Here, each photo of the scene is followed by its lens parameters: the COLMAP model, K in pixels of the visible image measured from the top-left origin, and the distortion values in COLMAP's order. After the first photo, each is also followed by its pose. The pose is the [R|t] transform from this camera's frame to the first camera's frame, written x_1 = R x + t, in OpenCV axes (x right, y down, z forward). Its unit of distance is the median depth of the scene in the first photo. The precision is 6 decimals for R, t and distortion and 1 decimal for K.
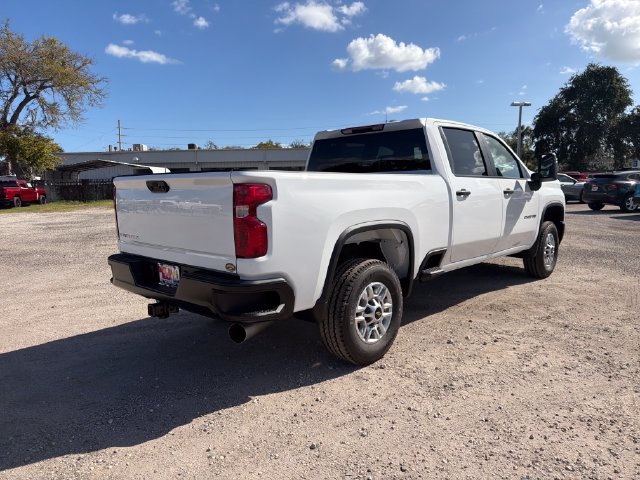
lens RADIAL K [[457.3, 0, 324.5], [0, 457.3, 241.0], [0, 0, 1]] dist [0.038245, -0.046487]
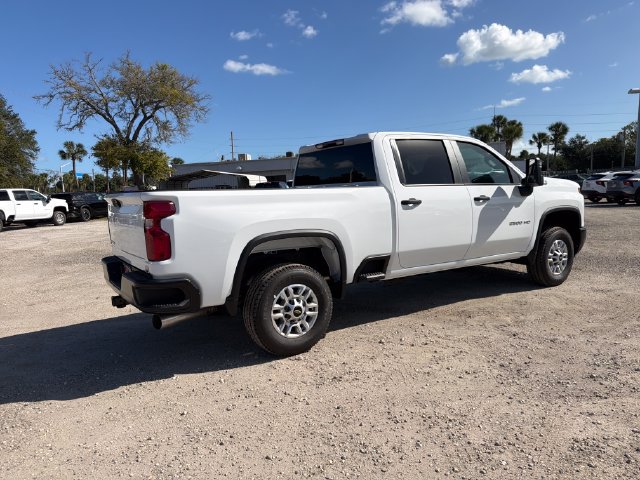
lens RADIAL K [[457.3, 0, 316.9], [0, 457.3, 246.2], [0, 0, 1]] dist [0.038245, -0.046487]
pose [[0.970153, 0.008463, -0.242347, 0.050077], [-0.006953, 0.999951, 0.007087, -0.001374], [0.242395, -0.005190, 0.970164, -0.009265]]
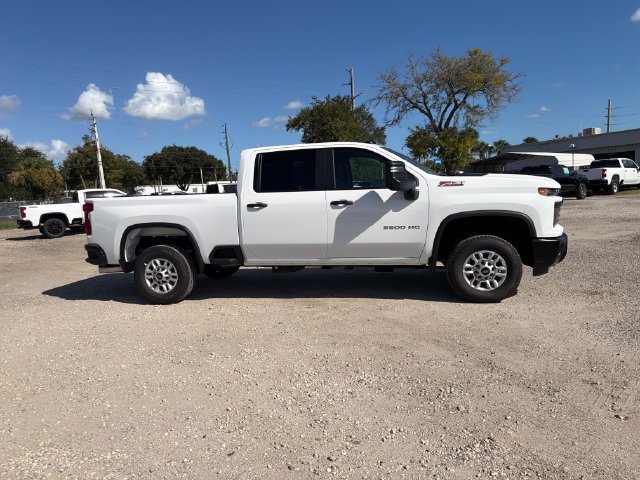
lens RADIAL K [[457.3, 0, 312.0], [0, 457.3, 249.9], [0, 0, 1]] dist [0.038245, -0.046487]
pose [[0.514608, 0.101990, -0.851338, 0.215535], [-0.060648, 0.994743, 0.082511, -0.013720], [0.855278, 0.009171, 0.518088, 0.068112]]
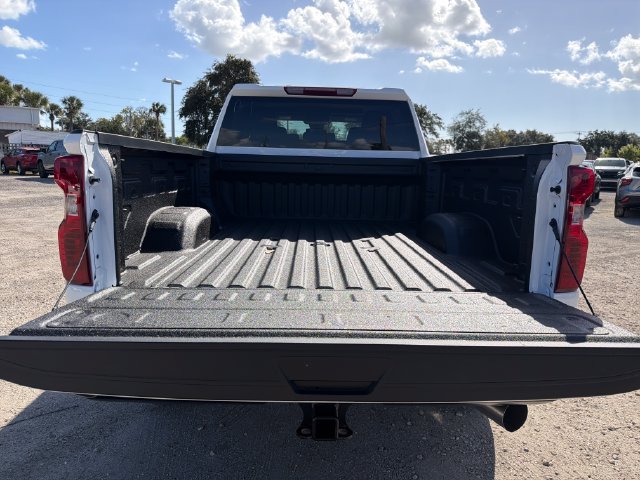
lens RADIAL K [[457.3, 0, 322.6], [0, 457.3, 236.1], [0, 0, 1]] dist [0.038245, -0.046487]
pose [[0.712469, -0.077705, 0.697388, -0.073130], [0.050629, 0.996952, 0.059359, -0.007880], [-0.699875, -0.006984, 0.714231, 0.071010]]
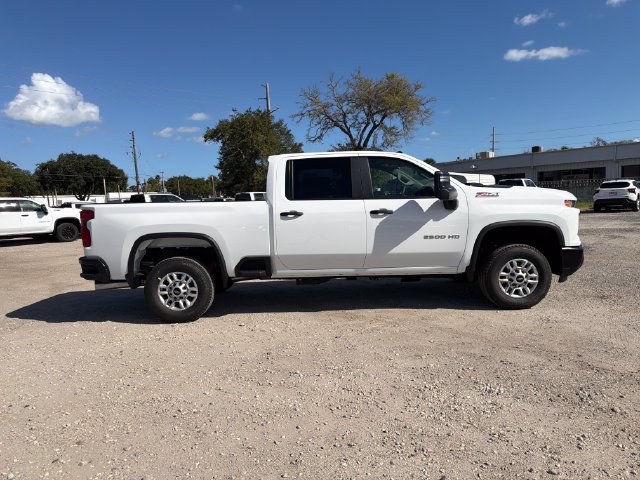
lens RADIAL K [[457.3, 0, 311.7], [0, 457.3, 249.5], [0, 0, 1]] dist [0.038245, -0.046487]
pose [[0.677737, 0.071630, -0.731807, 0.179452], [-0.064483, 0.997199, 0.037888, -0.008566], [0.732471, 0.021511, 0.680458, 0.030949]]
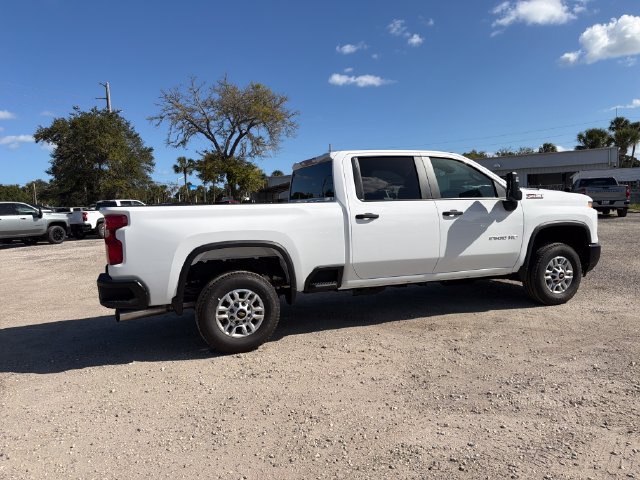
lens RADIAL K [[457.3, 0, 316.3], [0, 457.3, 244.9], [0, 0, 1]] dist [0.038245, -0.046487]
pose [[0.893021, 0.022585, -0.449447, 0.099395], [-0.031376, 0.999434, -0.012121, -0.002738], [0.448919, 0.024926, 0.893225, -0.004379]]
